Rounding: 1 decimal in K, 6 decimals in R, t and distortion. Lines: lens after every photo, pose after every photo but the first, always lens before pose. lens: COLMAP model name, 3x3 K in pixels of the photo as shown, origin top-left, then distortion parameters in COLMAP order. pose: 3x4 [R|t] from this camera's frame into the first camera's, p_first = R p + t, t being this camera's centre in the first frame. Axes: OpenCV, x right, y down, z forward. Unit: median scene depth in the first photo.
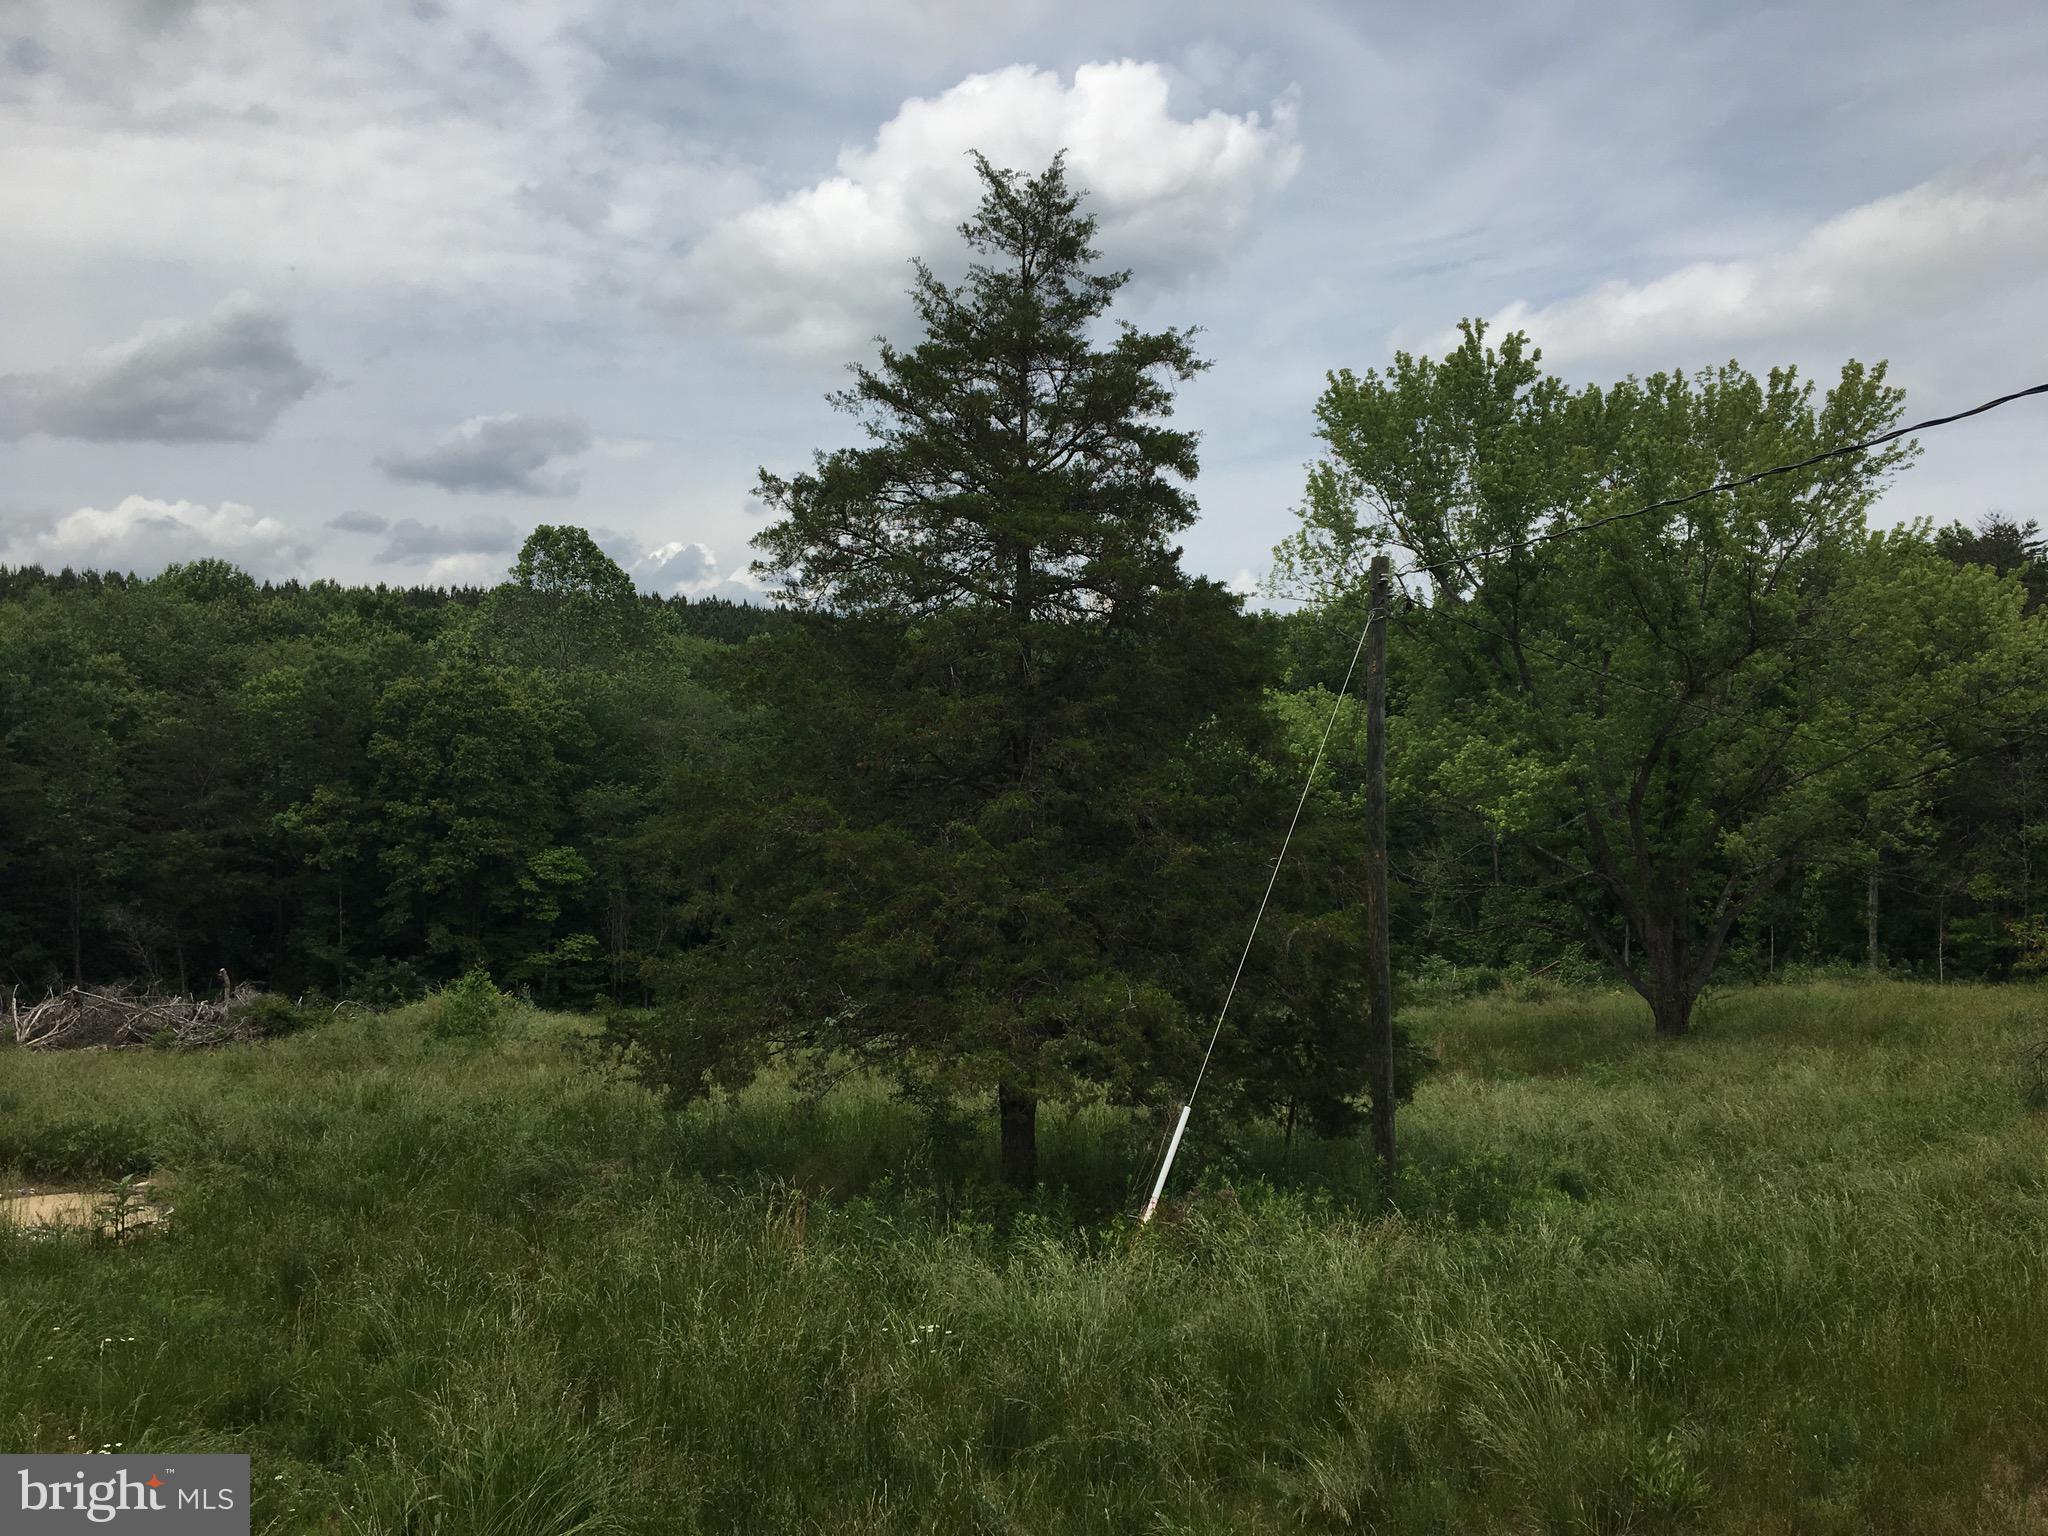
lens RADIAL K [[1709.7, 0, 1013.9], [0, 1709.7, 761.1], [0, 0, 1]] dist [0.085340, -0.118460]
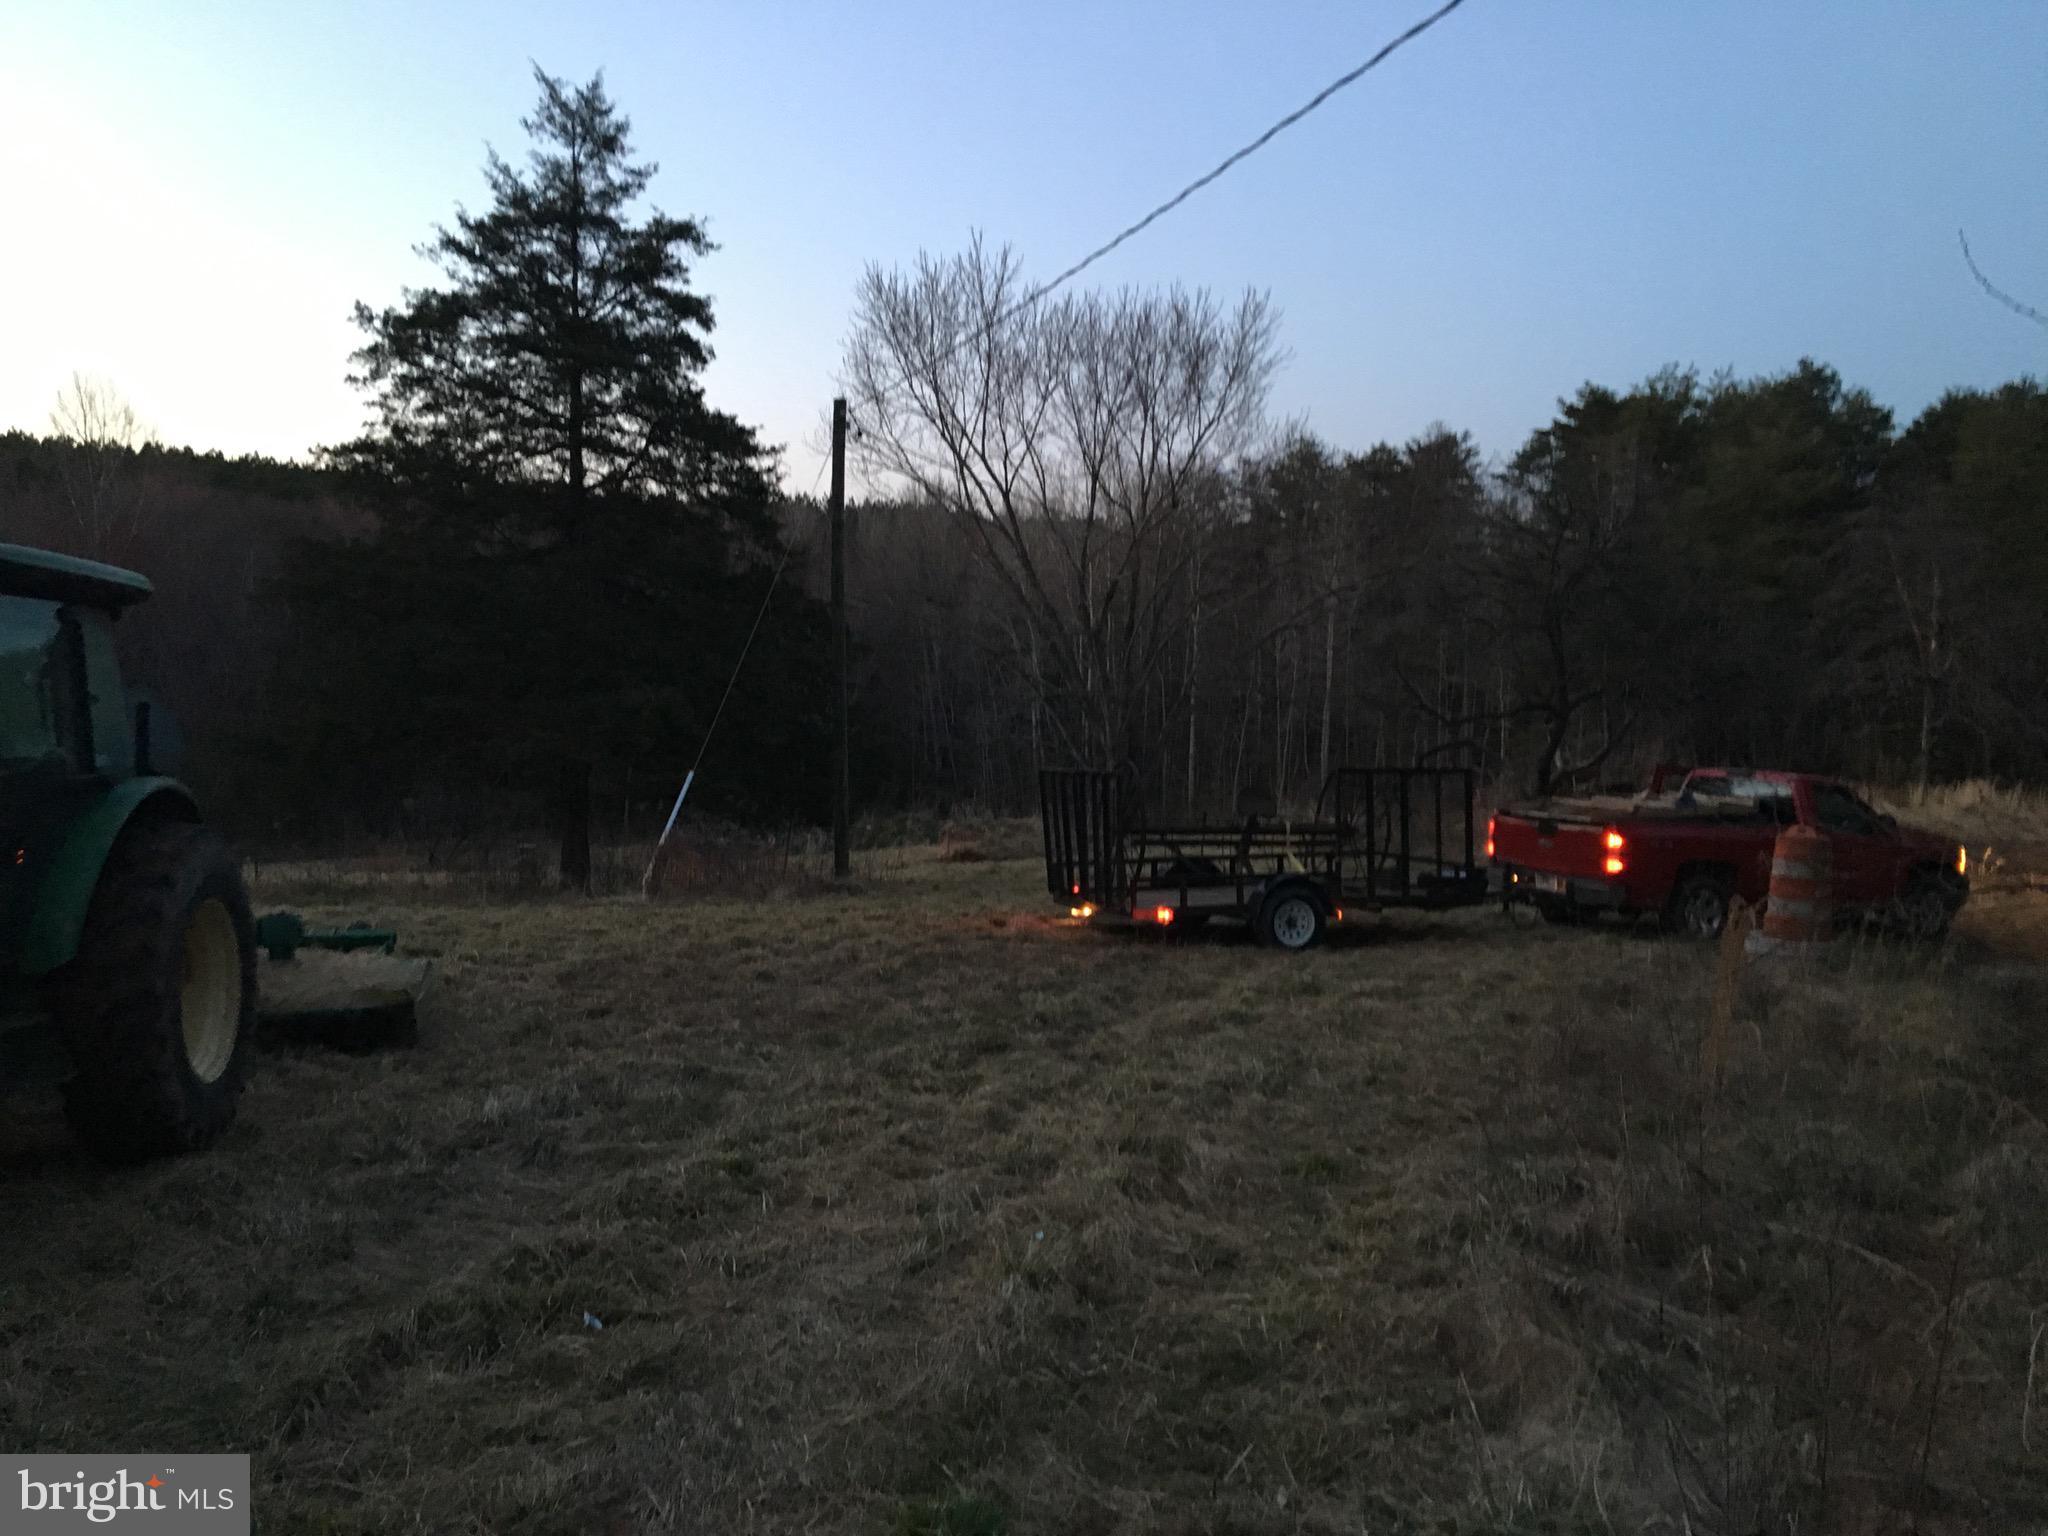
lens RADIAL K [[1709.7, 0, 1041.9], [0, 1709.7, 764.5], [0, 0, 1]] dist [0.085340, -0.118460]
pose [[0.966275, -0.000171, 0.257513, 0.010532], [-0.018007, 0.997507, 0.068231, 0.069870], [-0.256882, -0.070567, 0.963863, -0.358493]]
